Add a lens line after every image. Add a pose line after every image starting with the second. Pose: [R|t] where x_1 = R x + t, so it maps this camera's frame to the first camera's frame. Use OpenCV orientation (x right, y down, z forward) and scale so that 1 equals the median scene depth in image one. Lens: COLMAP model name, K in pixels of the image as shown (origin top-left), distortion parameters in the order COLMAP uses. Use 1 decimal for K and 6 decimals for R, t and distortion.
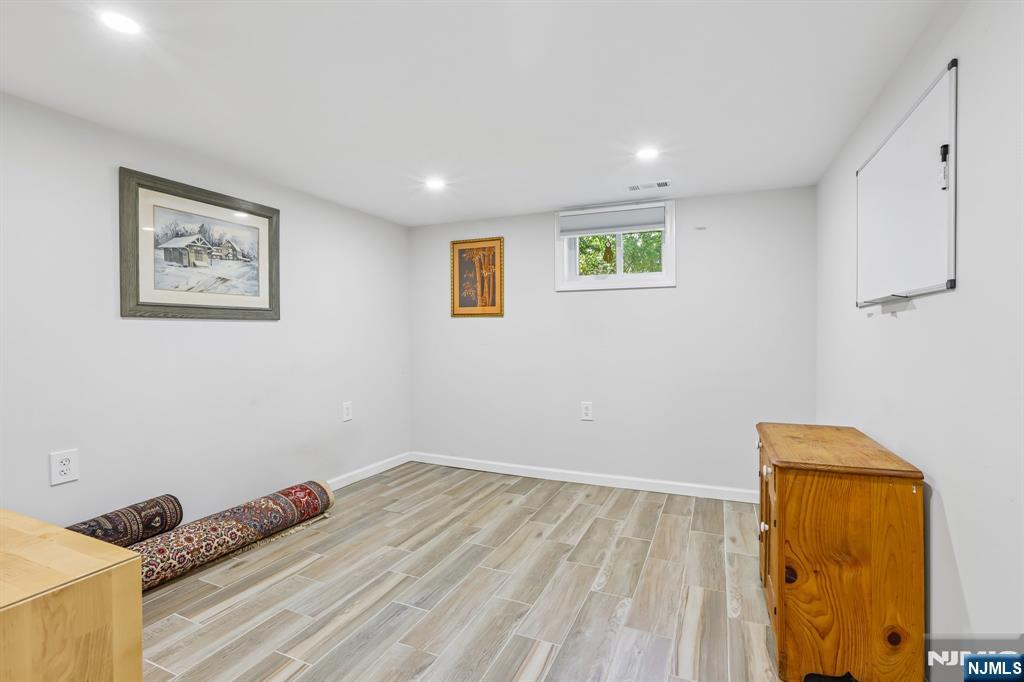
lens RADIAL K [[485.0, 0, 514.0], [0, 485.0, 325.3], [0, 0, 1]] dist [-0.002278, -0.000216]
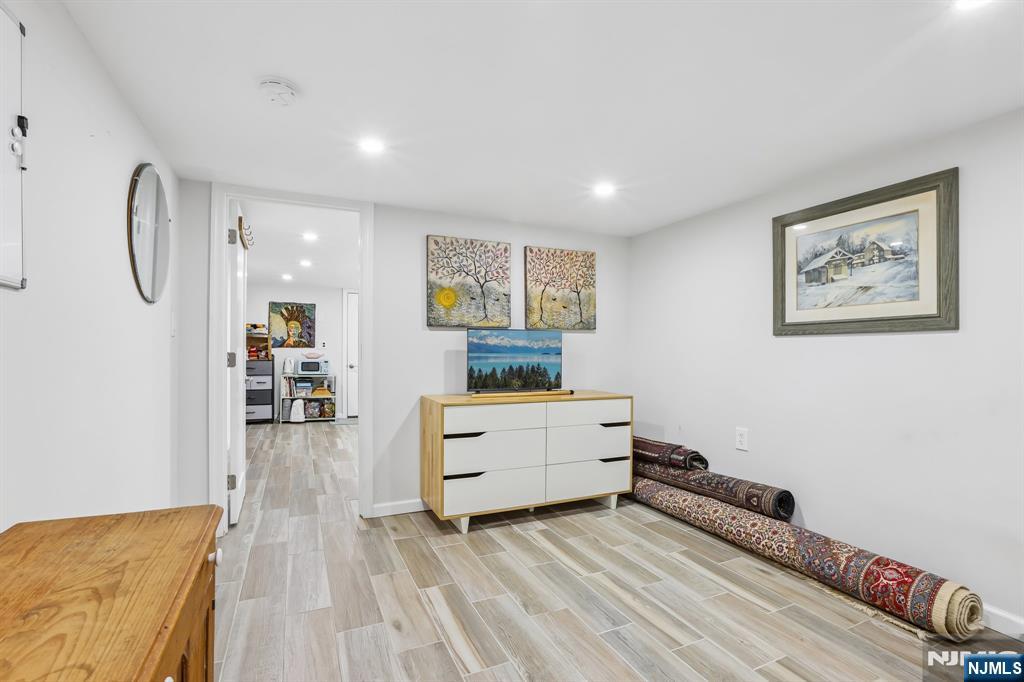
lens RADIAL K [[469.2, 0, 509.1], [0, 469.2, 338.0], [0, 0, 1]] dist [-0.042671, 0.019080]
pose [[-0.667309, -0.025342, -0.744350, 0.489047], [0.002362, 0.999344, -0.036140, 0.027104], [0.744777, -0.025875, -0.666811, 1.144926]]
